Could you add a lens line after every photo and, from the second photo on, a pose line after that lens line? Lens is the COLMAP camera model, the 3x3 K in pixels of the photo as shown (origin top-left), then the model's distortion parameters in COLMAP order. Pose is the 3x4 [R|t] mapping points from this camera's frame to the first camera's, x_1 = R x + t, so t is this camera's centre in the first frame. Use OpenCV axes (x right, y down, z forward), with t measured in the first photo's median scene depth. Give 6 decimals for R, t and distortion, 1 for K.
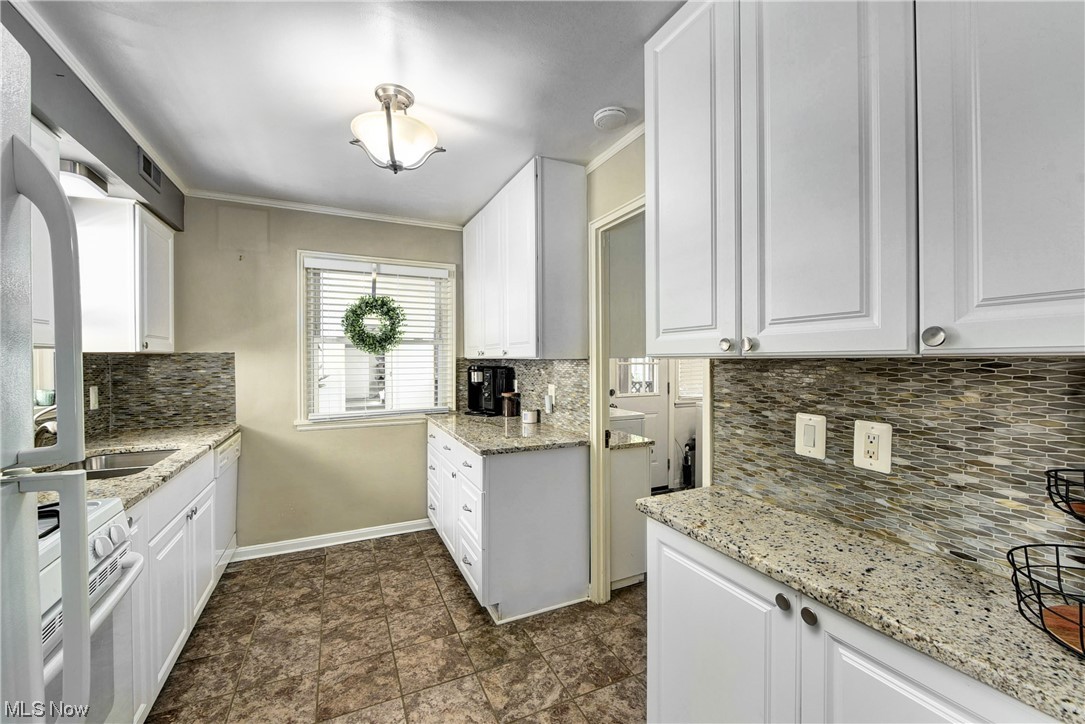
lens RADIAL K [[434.8, 0, 539.0], [0, 434.8, 359.8], [0, 0, 1]] dist [0.009743, -0.001908]
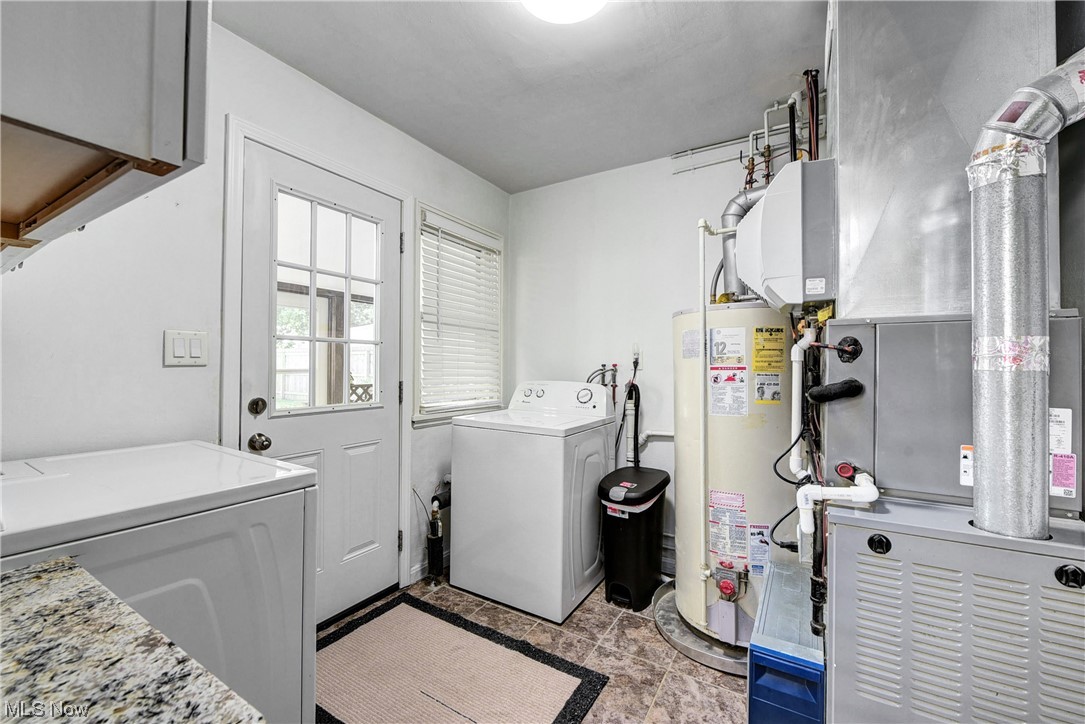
lens RADIAL K [[434.8, 0, 548.1], [0, 434.8, 362.2], [0, 0, 1]] dist [0.009743, -0.001908]
pose [[0.831478, 0.004870, 0.555537, 0.155870], [-0.001313, 0.999976, -0.006801, 0.032935], [-0.555556, 0.004926, 0.831464, 0.472898]]
